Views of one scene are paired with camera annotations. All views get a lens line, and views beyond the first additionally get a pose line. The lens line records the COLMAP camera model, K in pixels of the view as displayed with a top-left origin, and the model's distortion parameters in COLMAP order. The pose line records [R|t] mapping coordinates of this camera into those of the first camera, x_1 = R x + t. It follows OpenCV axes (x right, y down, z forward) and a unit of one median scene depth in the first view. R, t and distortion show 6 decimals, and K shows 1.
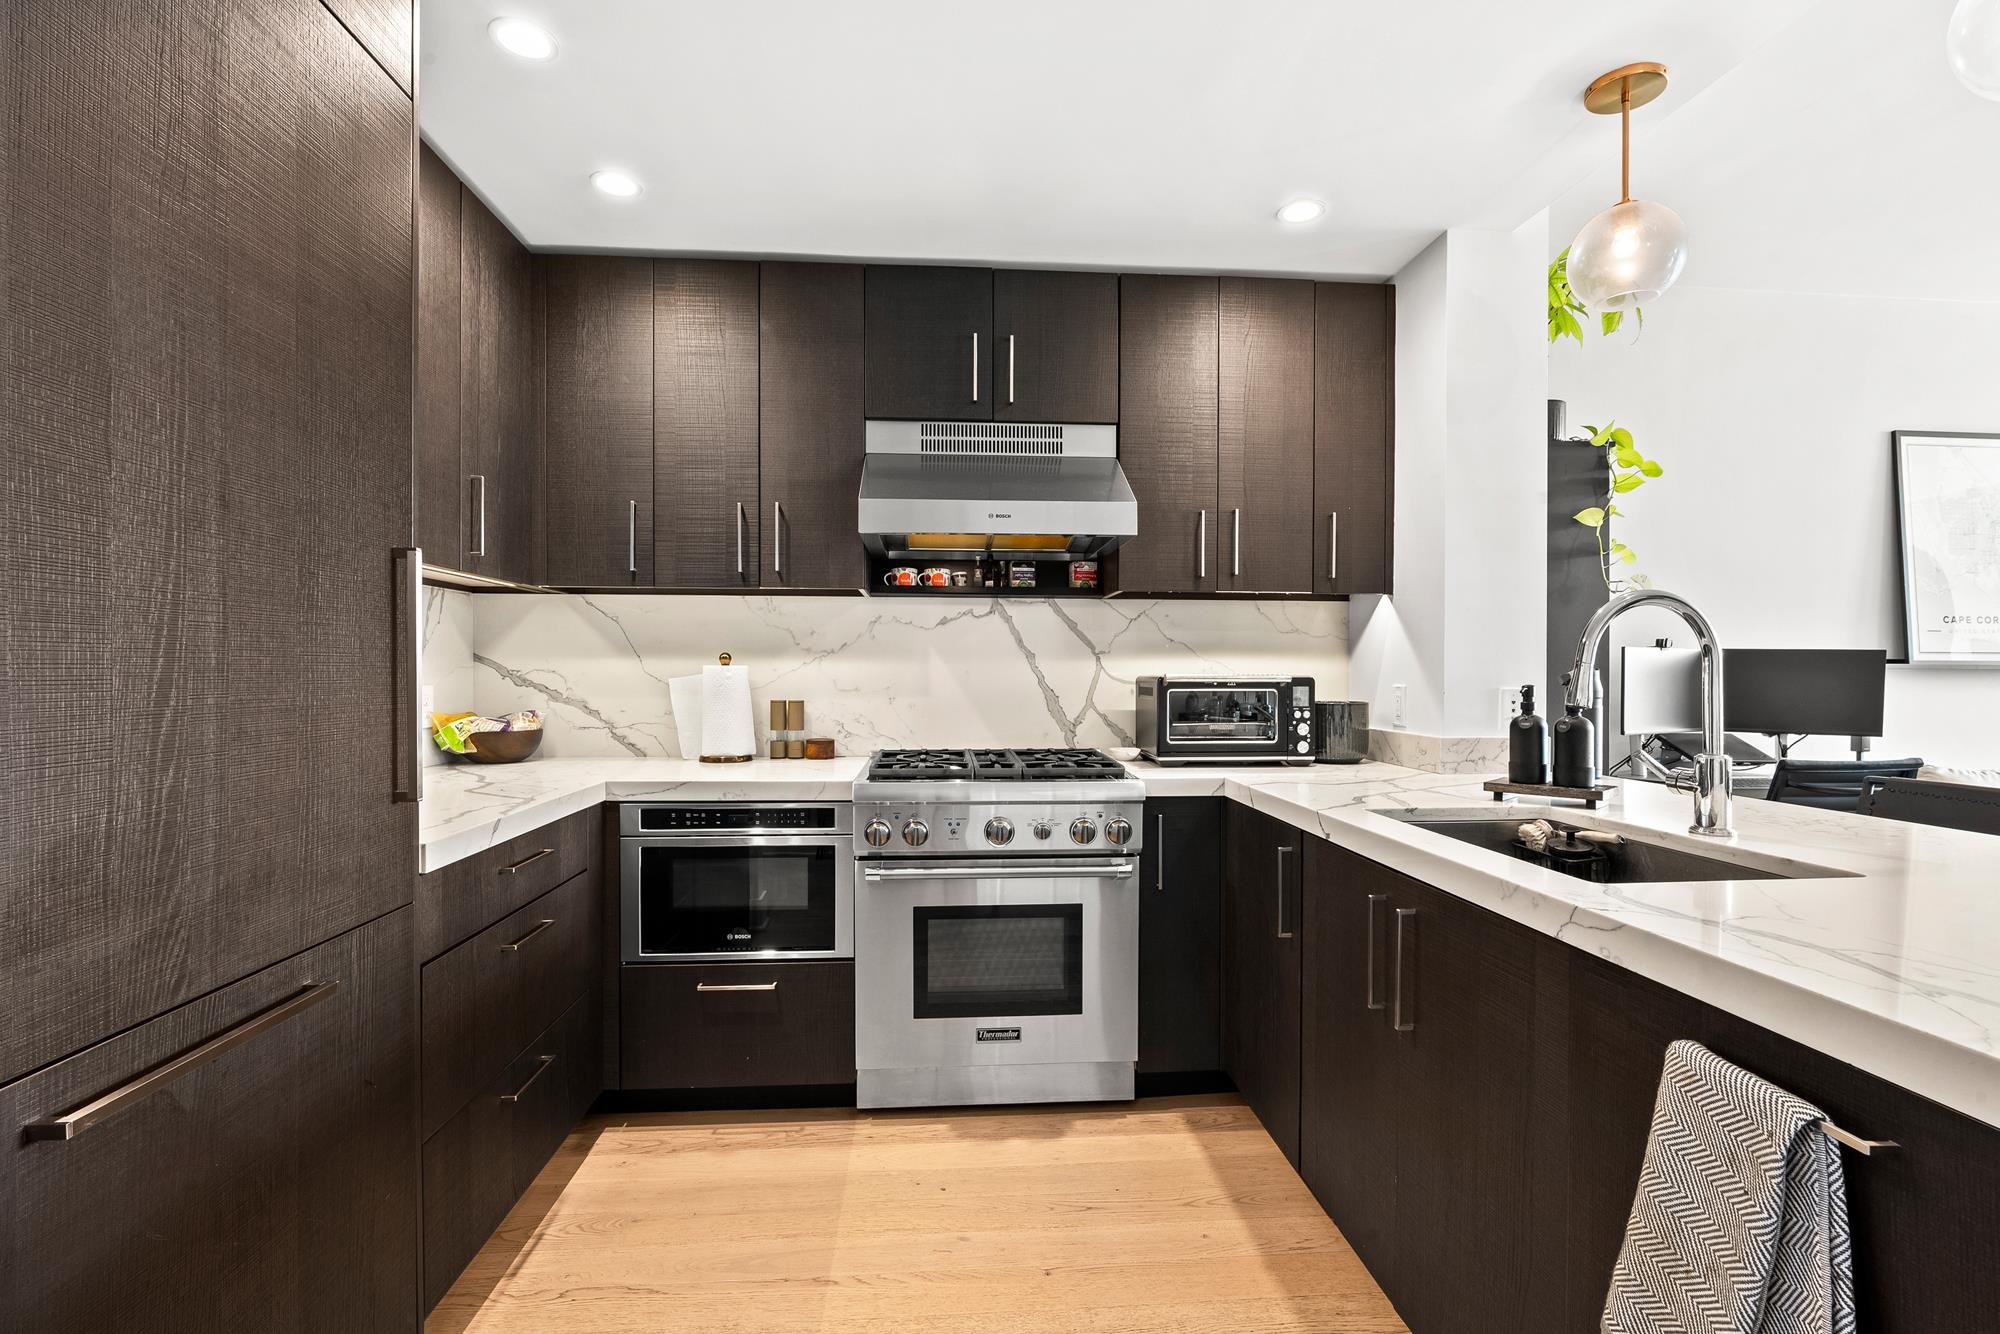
lens RADIAL K [[922.4, 0, 1000.0], [0, 922.4, 678.3], [0, 0, 1]] dist [-0.007711, 0.000043]
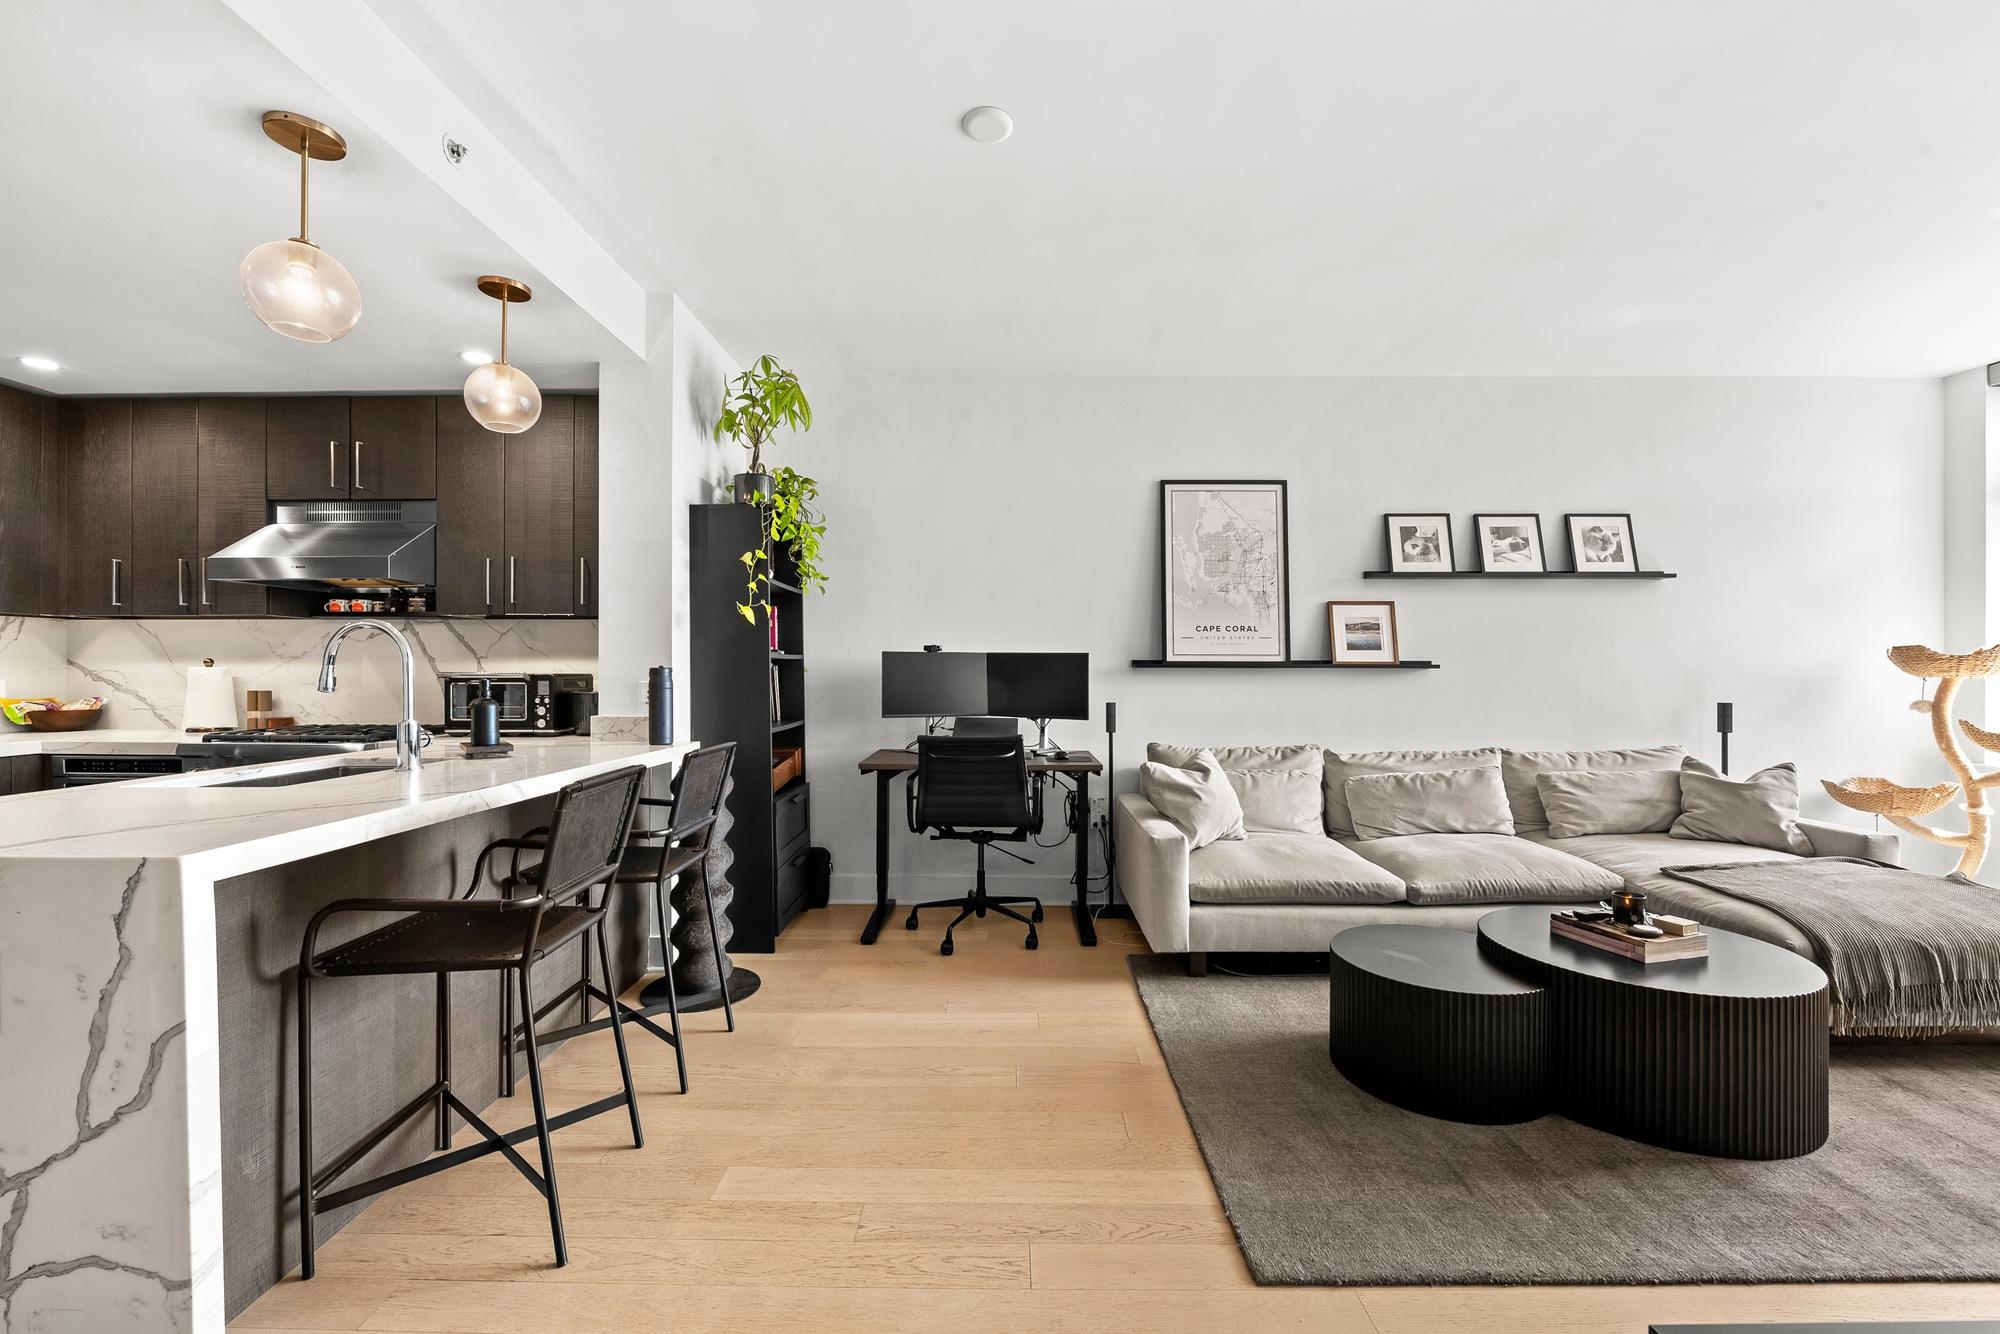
lens RADIAL K [[806.6, 0, 1000.5], [0, 806.6, 673.0], [0, 0, 1]] dist [-0.006914, -0.001368]
pose [[0.996147, -0.001795, -0.087681, 1.151786], [0.001112, 0.999969, -0.007838, 0.007702], [0.087693, 0.007710, 0.996118, -0.183686]]
